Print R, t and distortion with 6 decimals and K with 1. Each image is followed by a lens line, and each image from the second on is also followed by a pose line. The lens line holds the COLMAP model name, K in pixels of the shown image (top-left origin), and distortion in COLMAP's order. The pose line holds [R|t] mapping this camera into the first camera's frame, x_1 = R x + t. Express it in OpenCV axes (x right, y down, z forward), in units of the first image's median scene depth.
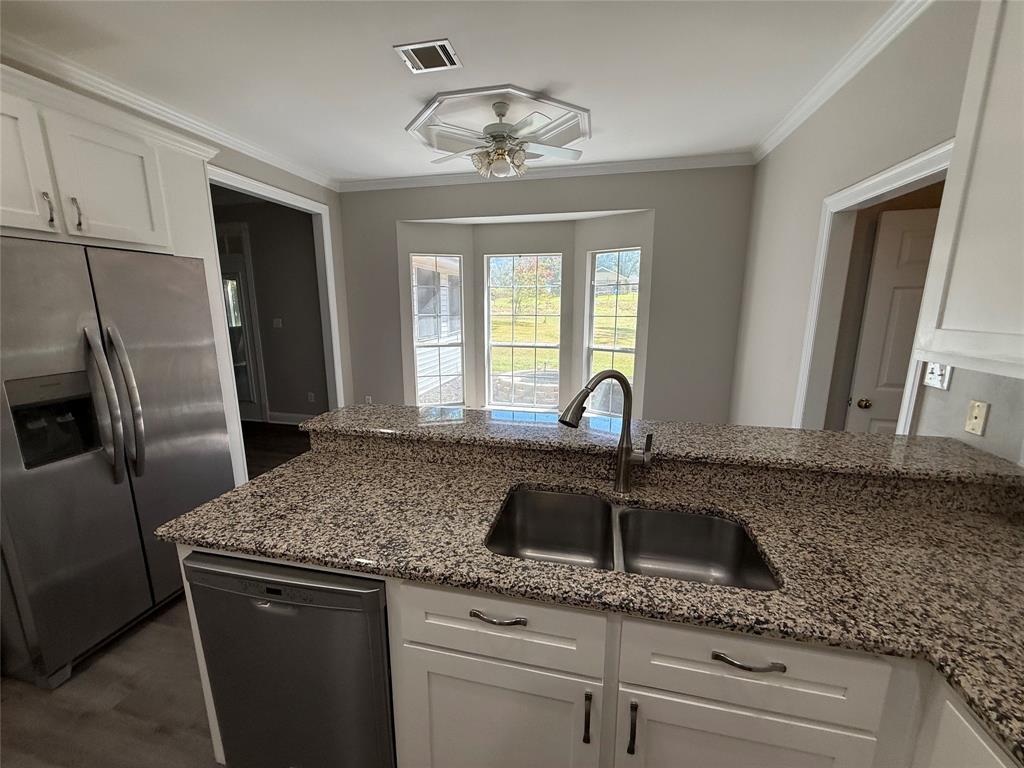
lens RADIAL K [[407.4, 0, 510.0], [0, 407.4, 376.7], [0, 0, 1]] dist [-0.008944, -0.000159]
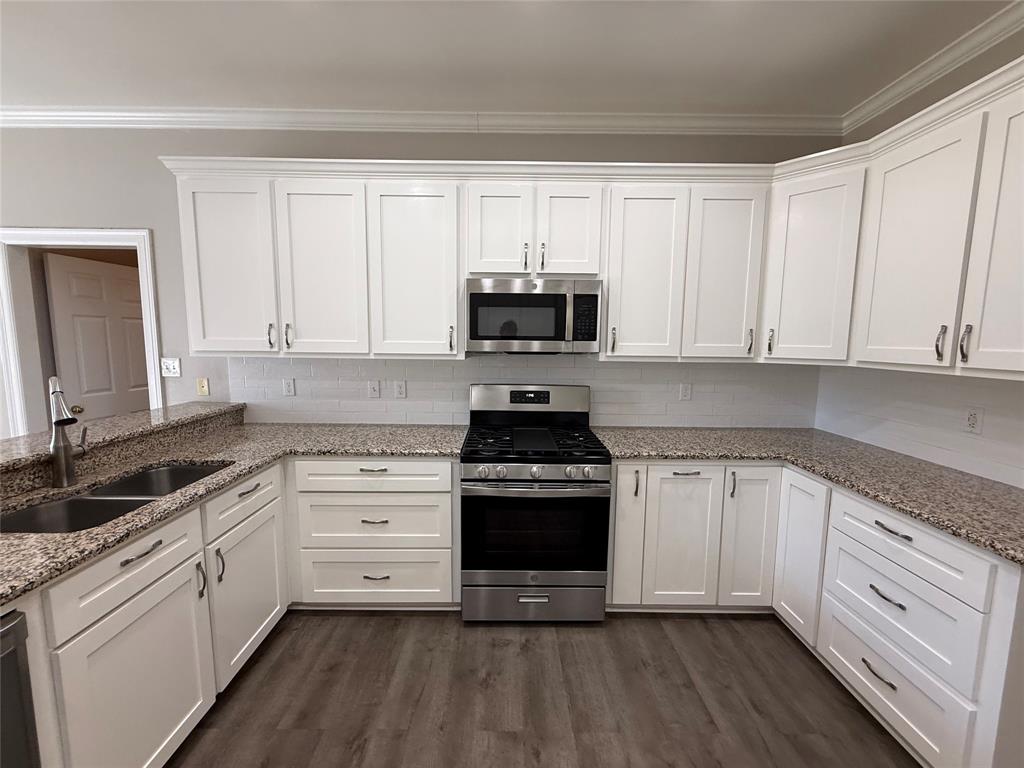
lens RADIAL K [[407.4, 0, 507.8], [0, 407.4, 384.0], [0, 0, 1]] dist [-0.008944, -0.000159]
pose [[-0.232925, -0.106022, 0.966698, -1.058605], [0.159582, 0.976398, 0.145537, 0.039248], [-0.959312, 0.188167, -0.210509, 0.022718]]
